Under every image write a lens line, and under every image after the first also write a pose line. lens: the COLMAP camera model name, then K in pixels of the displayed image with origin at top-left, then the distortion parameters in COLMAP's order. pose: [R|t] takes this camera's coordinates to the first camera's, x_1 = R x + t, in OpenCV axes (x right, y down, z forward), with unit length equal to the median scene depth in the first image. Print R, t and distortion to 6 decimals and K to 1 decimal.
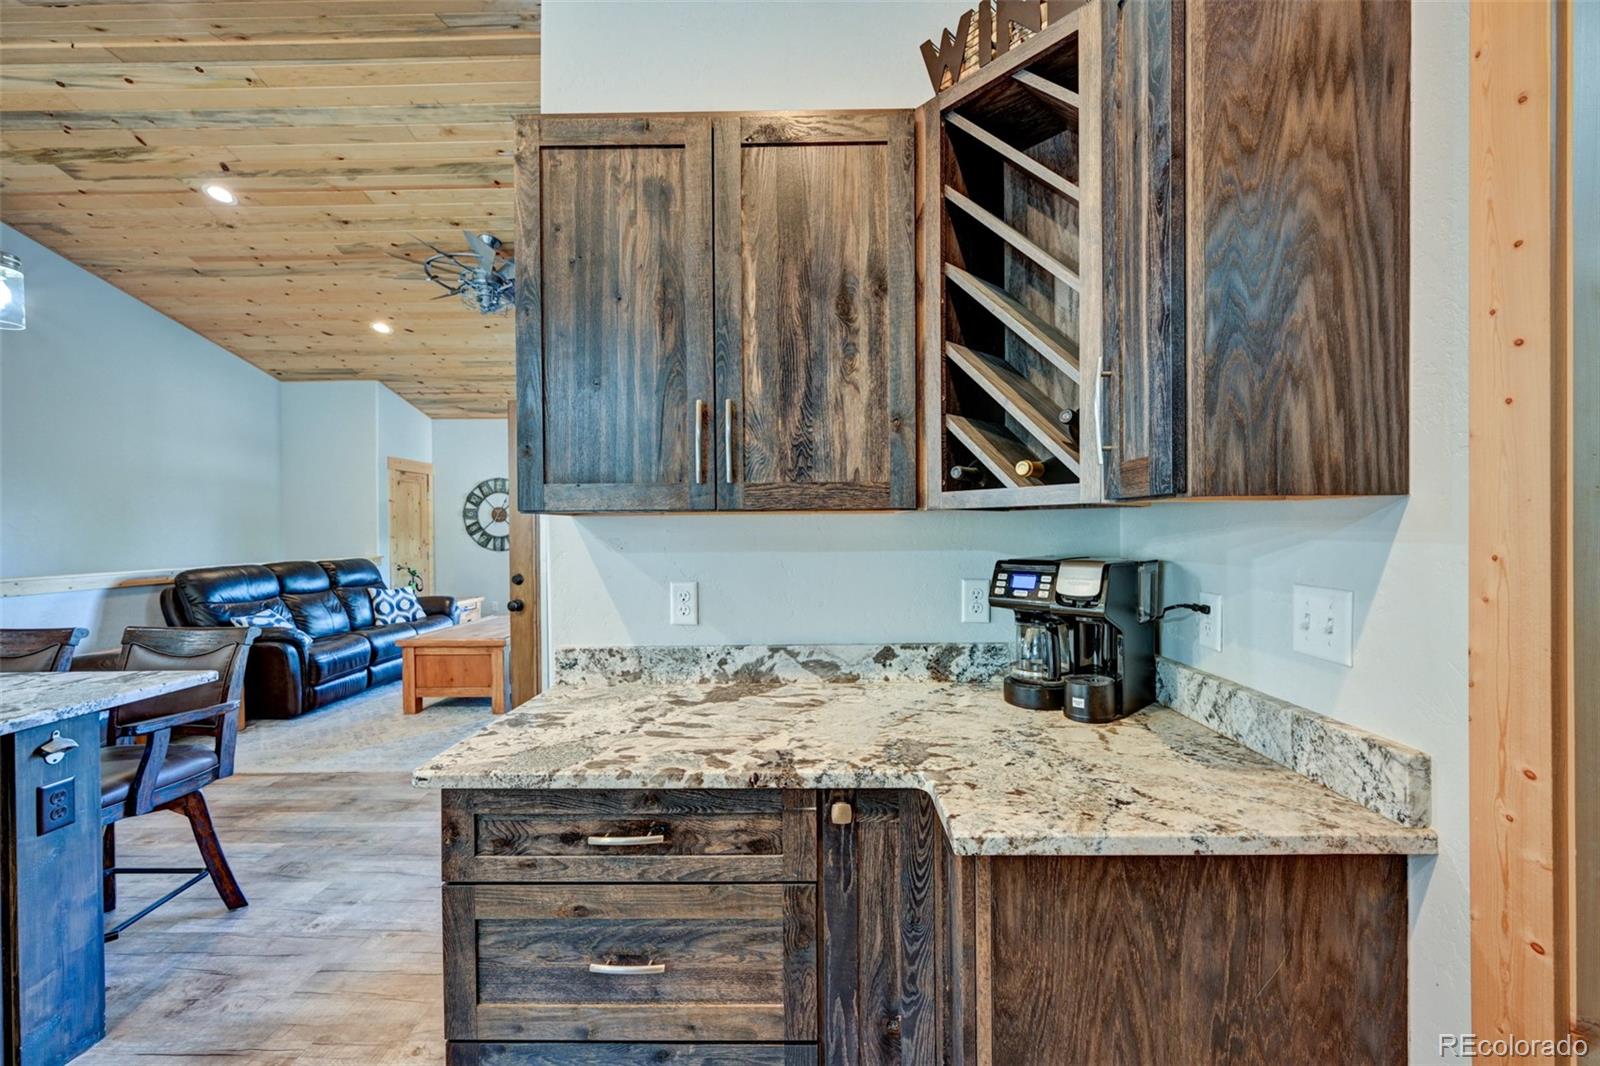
lens RADIAL K [[629.3, 0, 804.6], [0, 629.3, 534.8], [0, 0, 1]] dist [-0.000791, 0.000250]
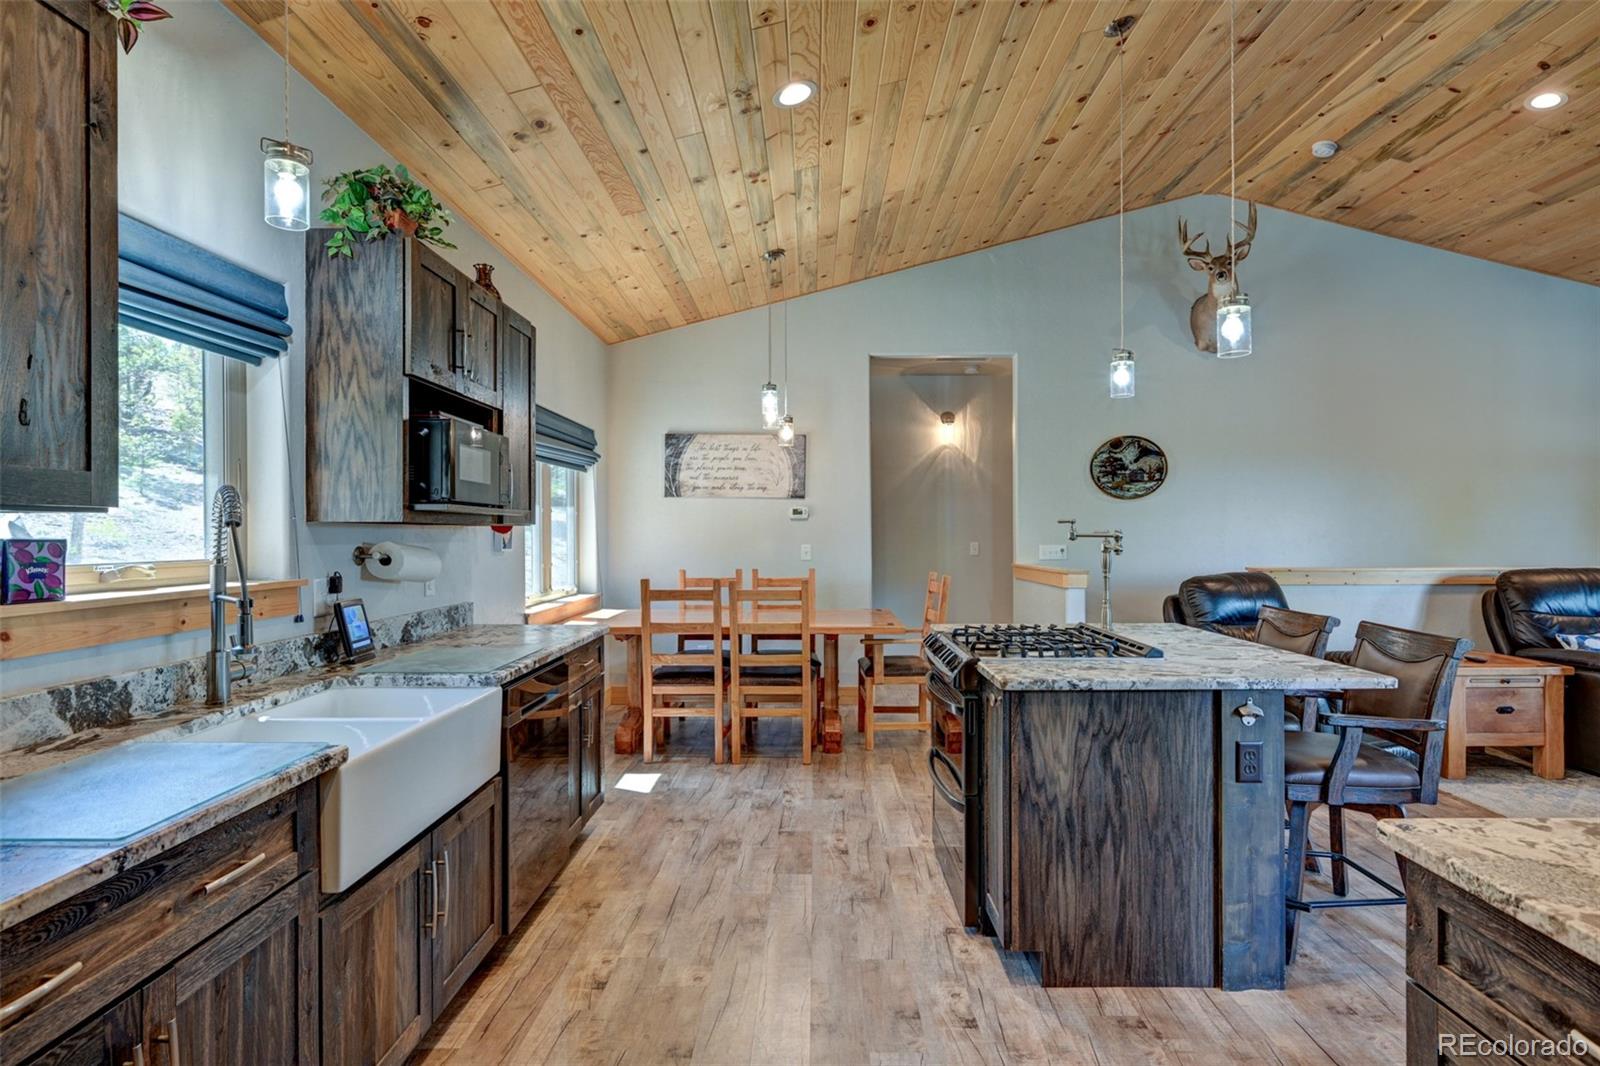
lens RADIAL K [[829.7, 0, 809.0], [0, 829.7, 534.4], [0, 0, 1]] dist [-0.002130, -0.000601]
pose [[0.000836, 0.012828, -0.999917, 0.270197], [-0.003970, 0.999910, 0.012825, -0.004278], [0.999992, 0.003959, 0.000887, 0.152101]]
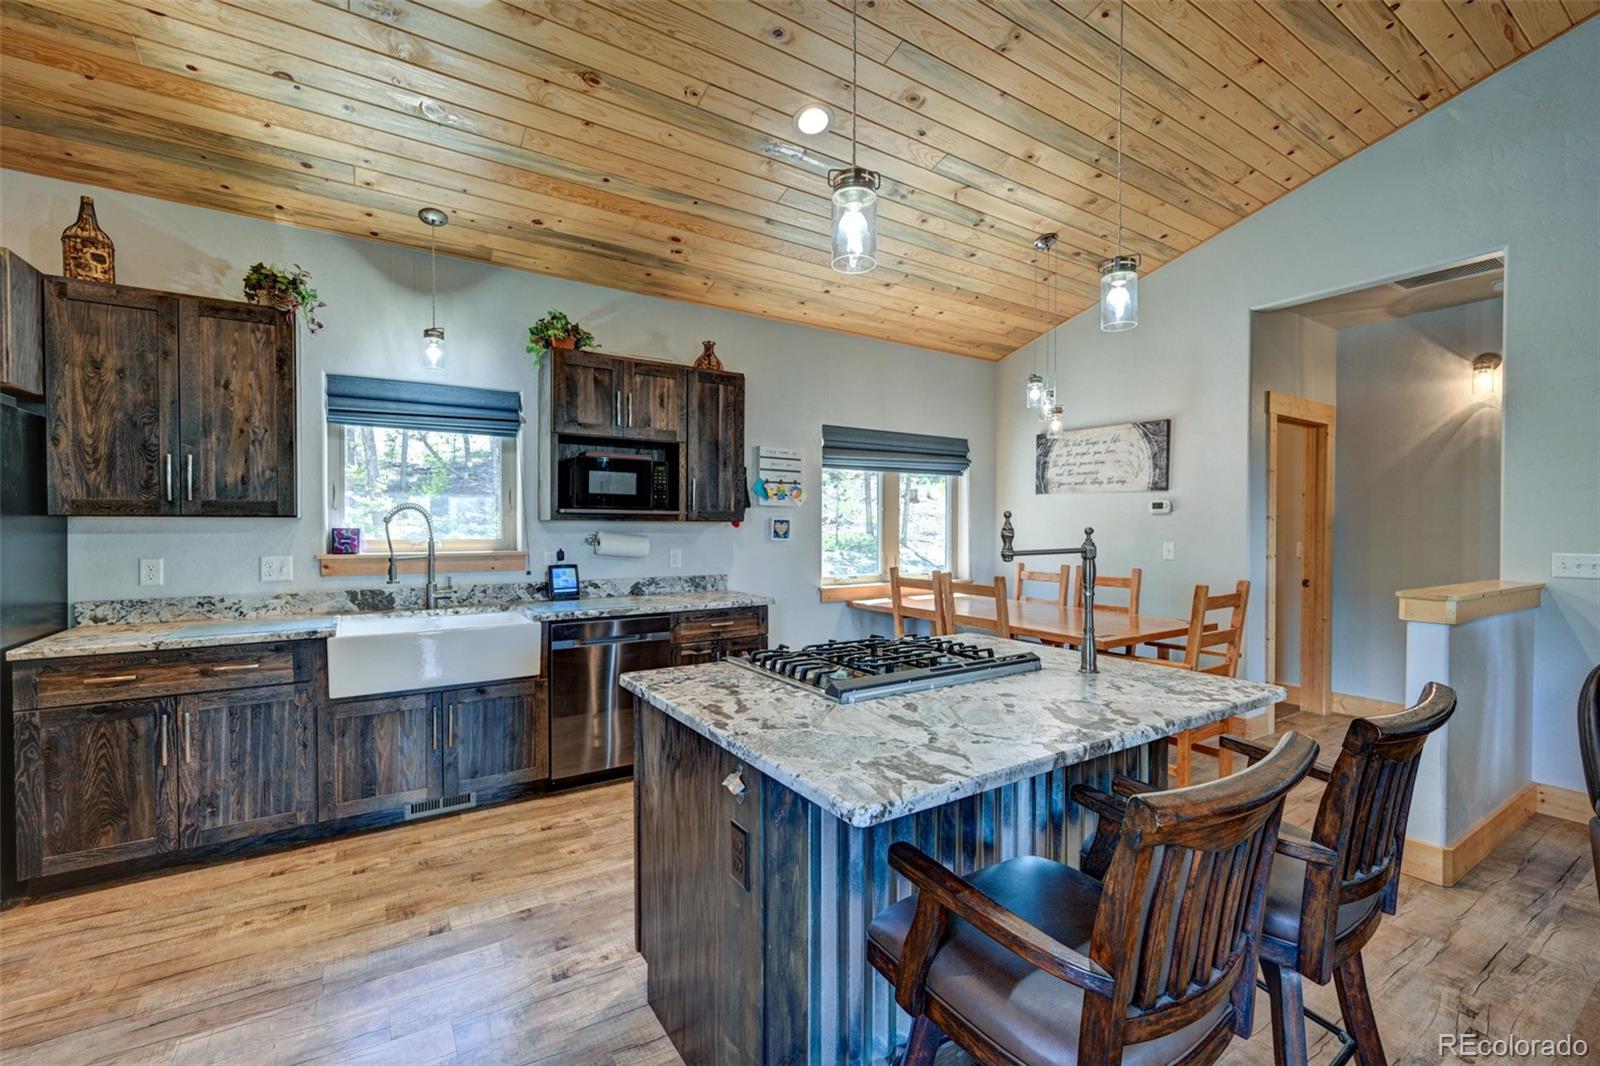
lens RADIAL K [[680.9, 0, 804.1], [0, 680.9, 534.2], [0, 0, 1]] dist [0.001887, 0.000145]
pose [[-0.834399, 0.014057, -0.550981, -0.670962], [0.001407, 0.999726, 0.023374, -0.008788], [0.551159, 0.018728, -0.834190, 1.512919]]
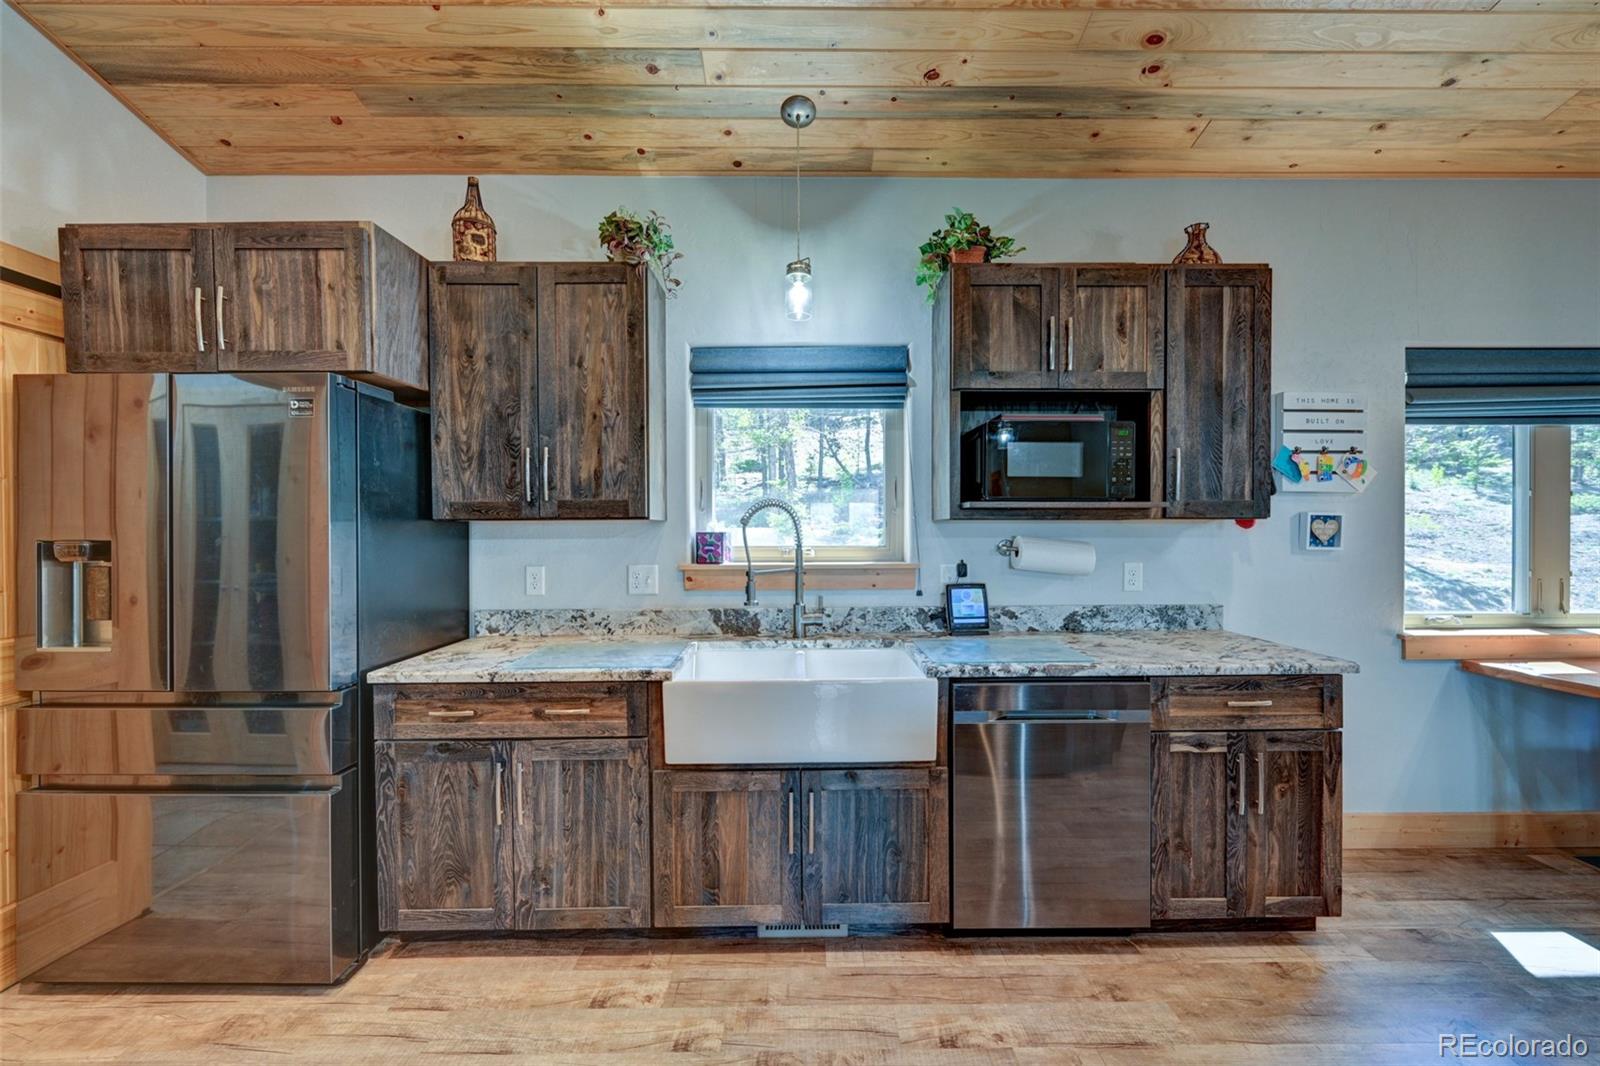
lens RADIAL K [[629.3, 0, 804.6], [0, 629.3, 534.8], [0, 0, 1]] dist [-0.000791, 0.000250]
pose [[-0.999709, 0.013976, -0.019675, -0.835967], [0.013649, 0.999769, 0.016621, 0.001313], [0.019903, 0.016348, -0.999668, 0.692312]]
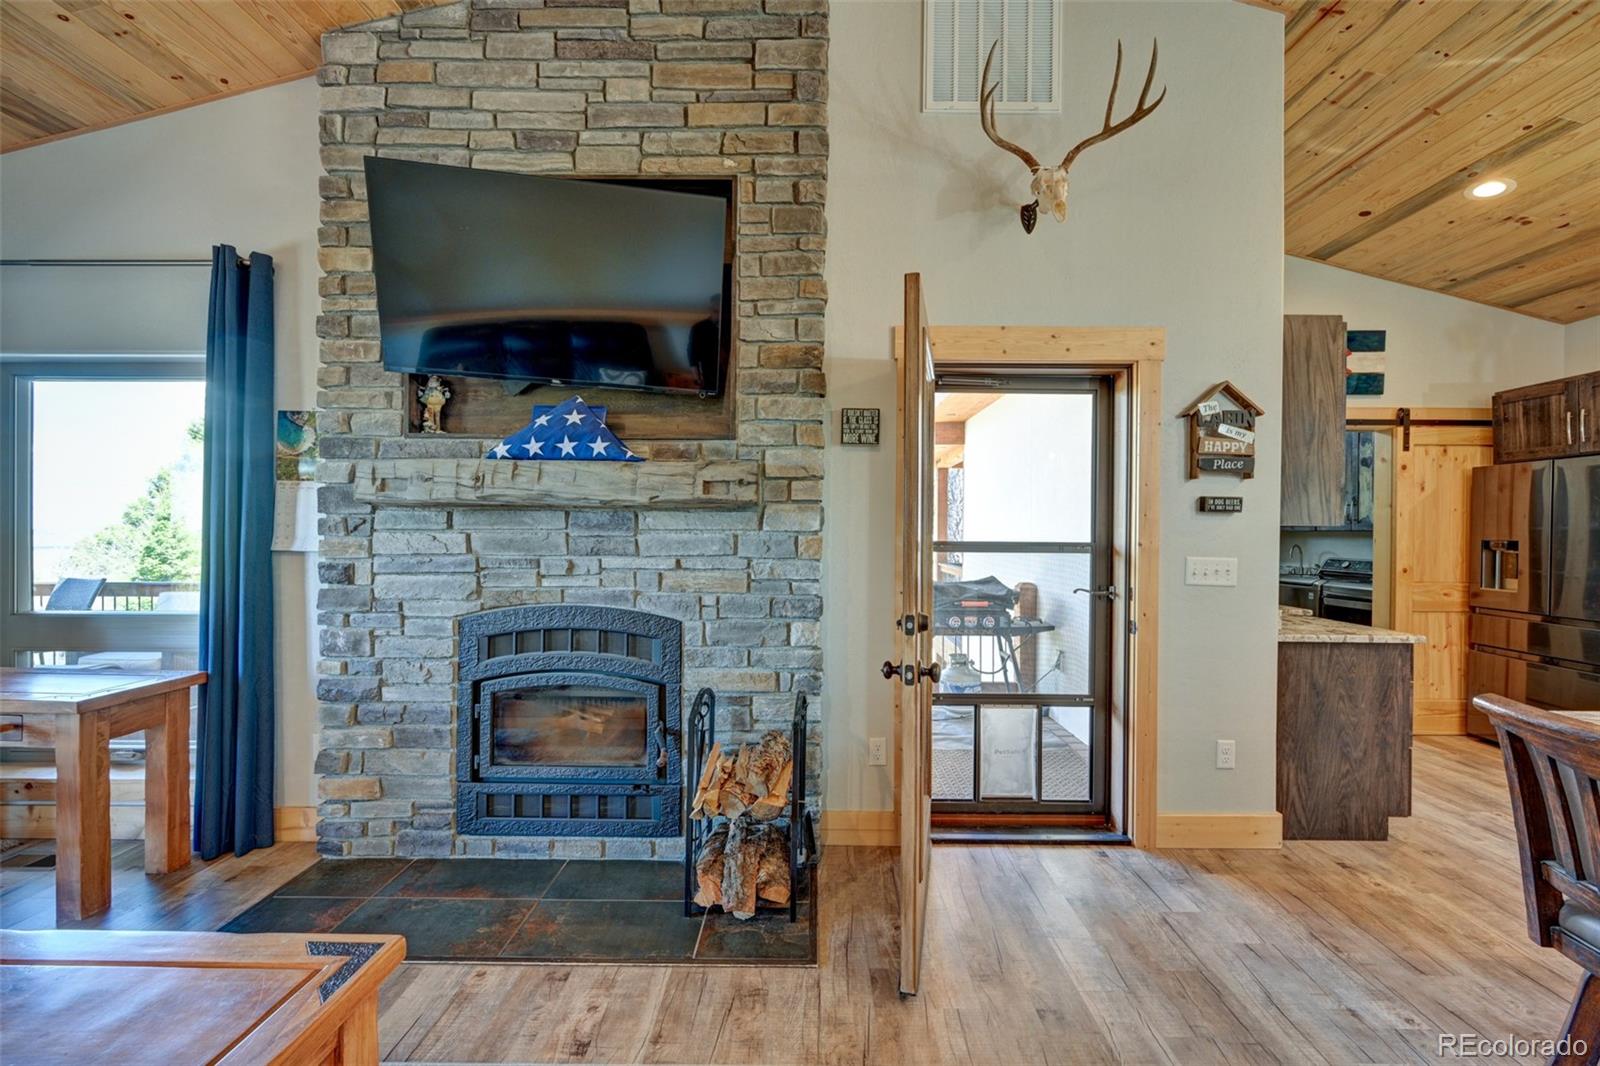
lens RADIAL K [[629.3, 0, 804.6], [0, 629.3, 534.8], [0, 0, 1]] dist [-0.000791, 0.000250]
pose [[-0.001357, 0.003767, 0.999992, -1.866400], [0.001174, 0.999992, -0.003765, -0.003791], [-0.999998, 0.001169, -0.001362, 2.072455]]
